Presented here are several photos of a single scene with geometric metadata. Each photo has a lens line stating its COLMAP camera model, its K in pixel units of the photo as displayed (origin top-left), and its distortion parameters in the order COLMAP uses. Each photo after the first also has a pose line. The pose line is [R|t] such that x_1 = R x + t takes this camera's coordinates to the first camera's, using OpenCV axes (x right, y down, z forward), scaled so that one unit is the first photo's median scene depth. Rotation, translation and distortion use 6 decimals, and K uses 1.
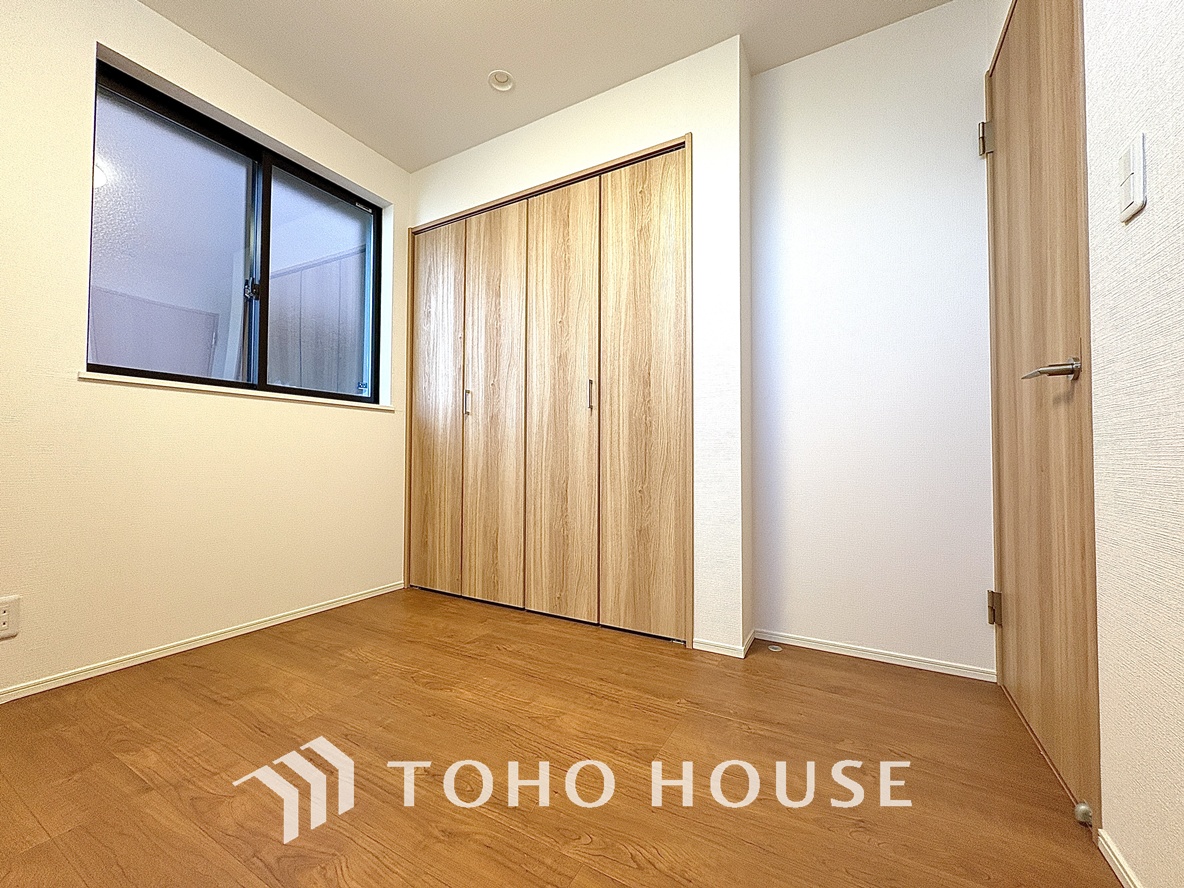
lens RADIAL K [[473.4, 0, 590.4], [0, 473.4, 443.5], [0, 0, 1]] dist [0.000417, 0.000001]
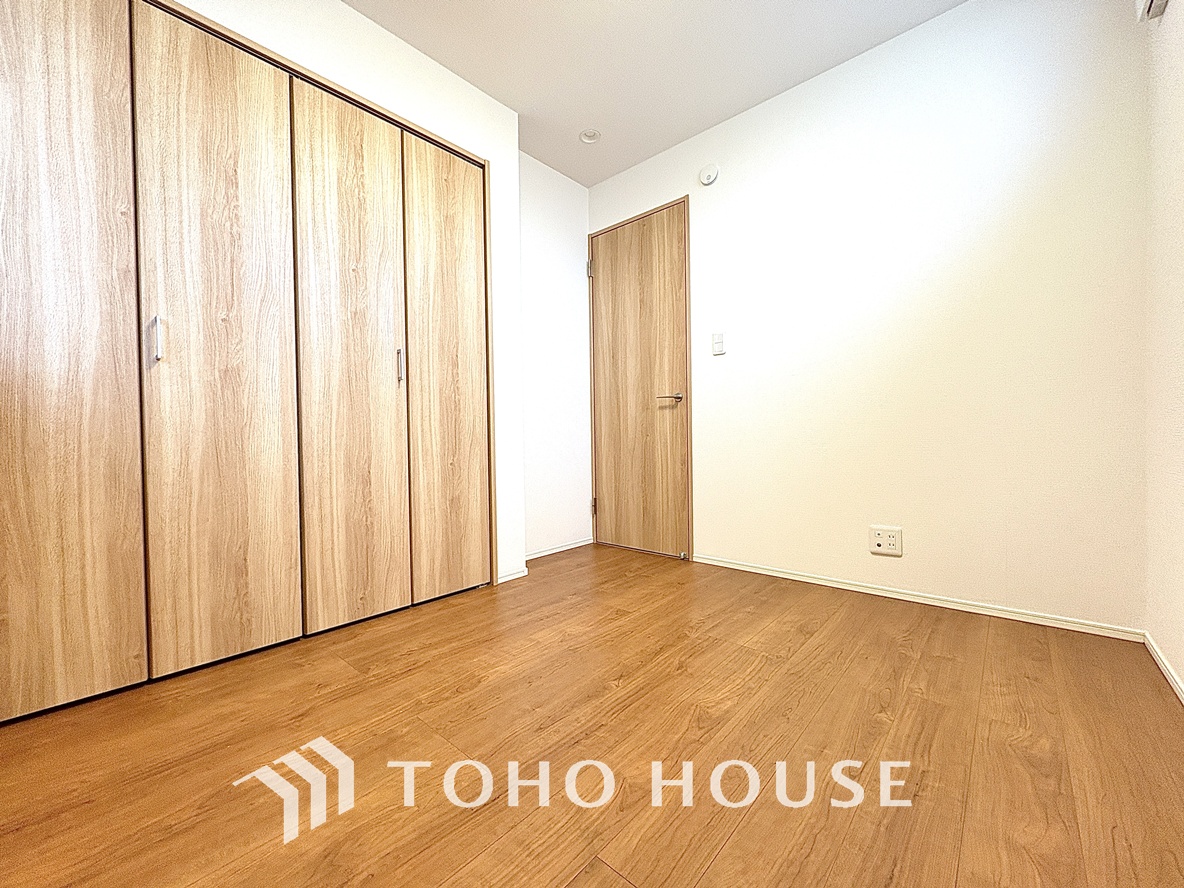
lens RADIAL K [[473.4, 0, 597.1], [0, 473.4, 443.8], [0, 0, 1]] dist [0.000417, 0.000001]
pose [[0.204415, -0.022395, 0.978628, -1.004978], [-0.011227, 0.999619, 0.025220, 0.027352], [-0.978820, -0.016142, 0.204085, 0.518178]]
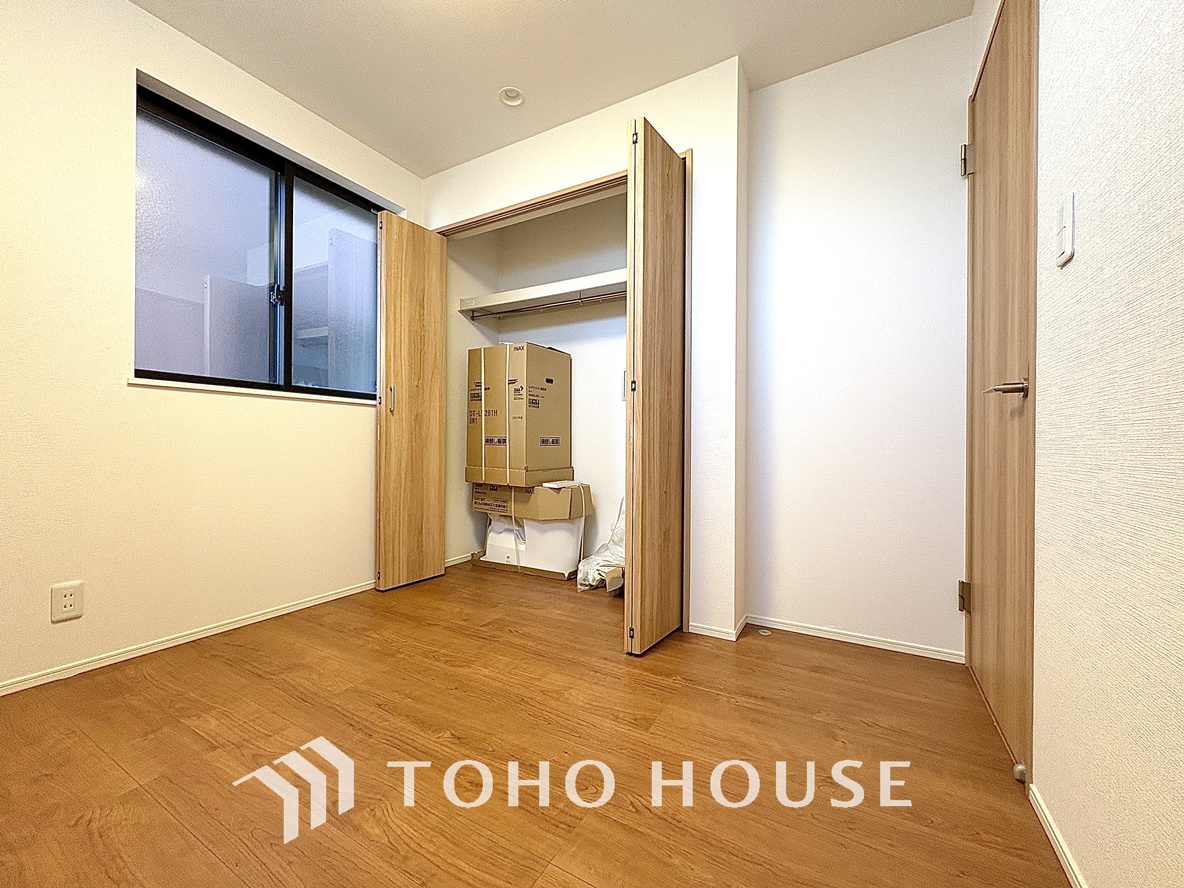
lens RADIAL K [[473.4, 0, 589.9], [0, 473.4, 442.7], [0, 0, 1]] dist [0.000417, 0.000001]
pose [[0.999973, 0.003321, -0.006550, -0.005750], [-0.003162, 0.999704, 0.024125, -0.028678], [0.006628, -0.024103, 0.999688, -0.082023]]
